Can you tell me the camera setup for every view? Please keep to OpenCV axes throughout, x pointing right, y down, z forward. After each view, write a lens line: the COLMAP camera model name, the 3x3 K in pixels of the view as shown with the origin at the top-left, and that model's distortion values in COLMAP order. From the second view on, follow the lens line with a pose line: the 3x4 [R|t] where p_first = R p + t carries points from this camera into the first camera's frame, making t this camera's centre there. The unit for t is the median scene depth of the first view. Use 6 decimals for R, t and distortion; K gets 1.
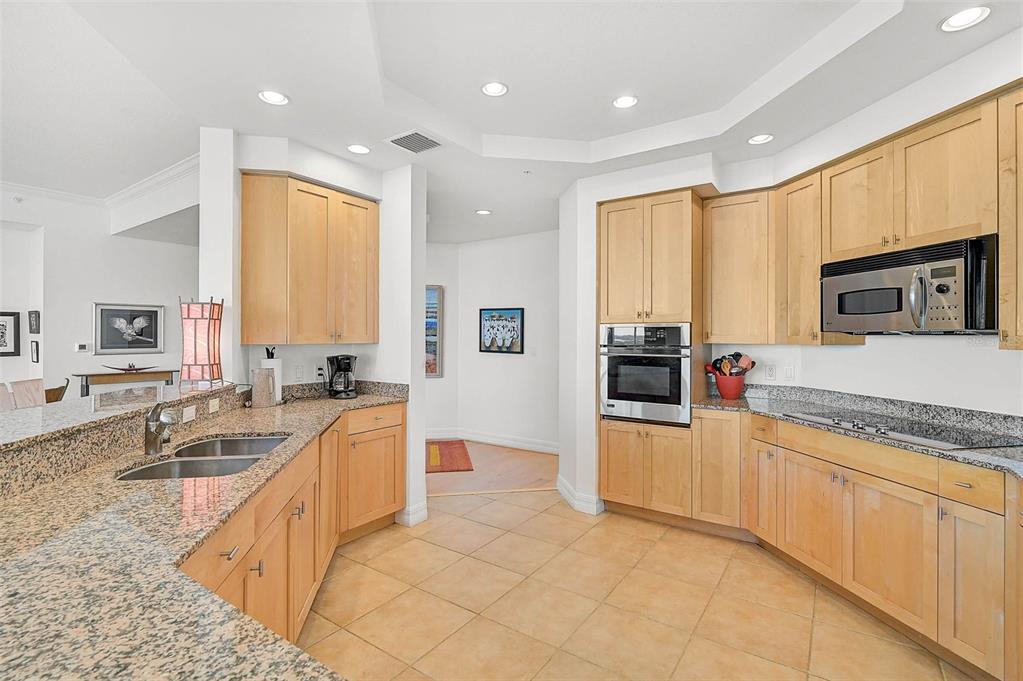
lens RADIAL K [[477.2, 0, 510.7], [0, 477.2, 335.8], [0, 0, 1]] dist [-0.002696, -0.000522]
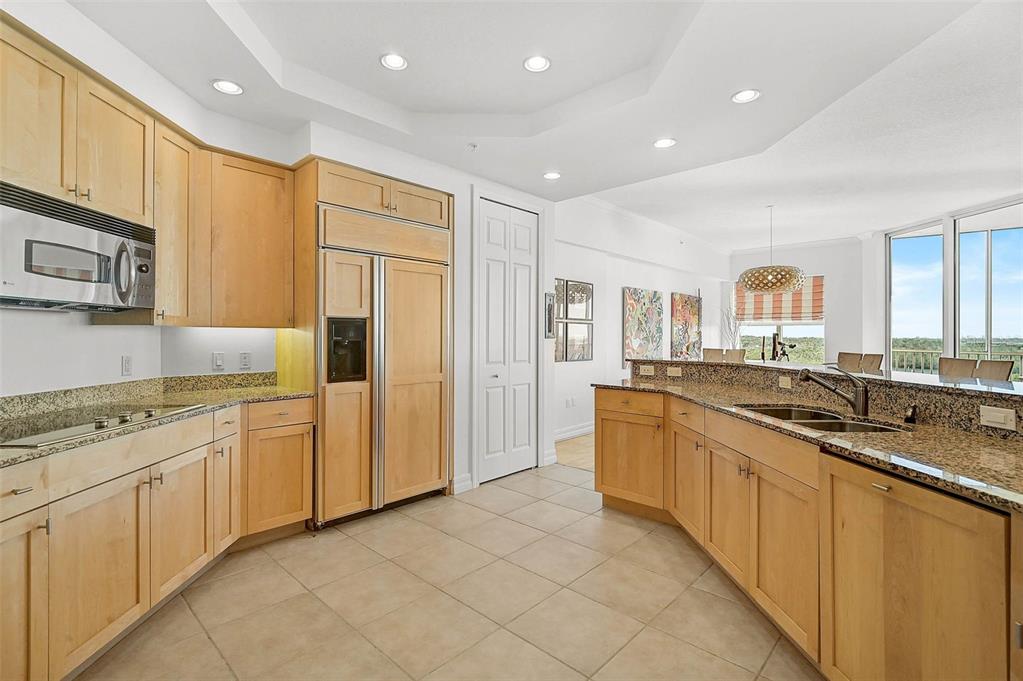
lens RADIAL K [[477.2, 0, 510.7], [0, 477.2, 335.8], [0, 0, 1]] dist [-0.002696, -0.000522]
pose [[-0.989225, -0.006038, 0.146280, -0.023095], [-0.006735, 0.999968, -0.004268, 0.018074], [-0.146249, -0.005208, -0.989234, 0.716938]]
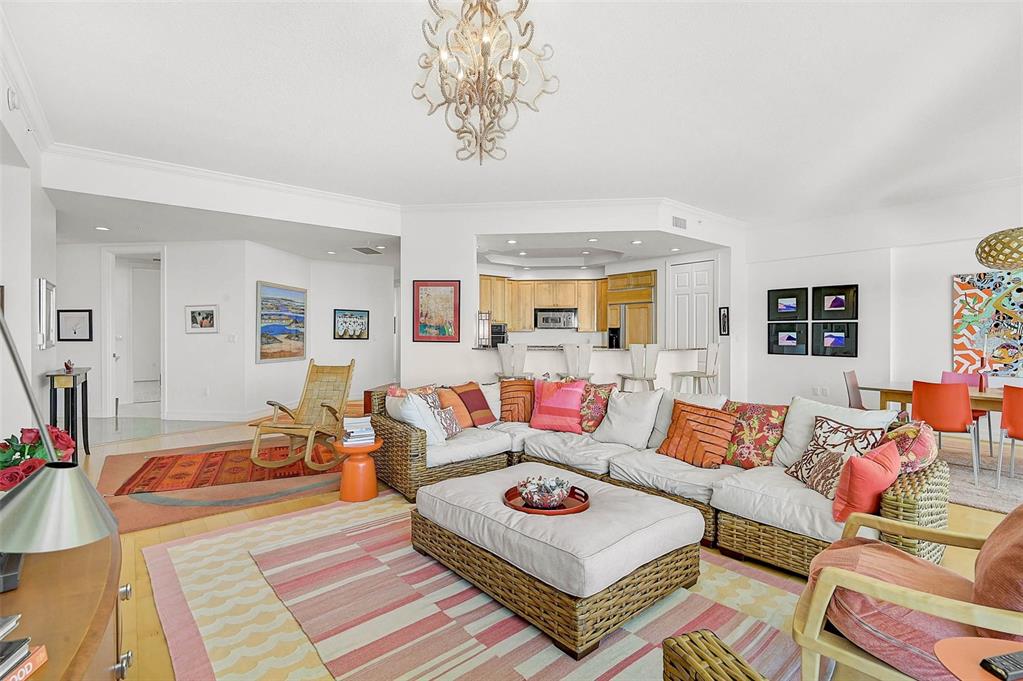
lens RADIAL K [[477.2, 0, 510.7], [0, 477.2, 335.8], [0, 0, 1]] dist [-0.002696, -0.000522]
pose [[0.246427, -0.010272, 0.969107, -1.376083], [-0.001880, 0.999937, 0.011077, 0.006916], [-0.969160, -0.004551, 0.246392, 0.147107]]
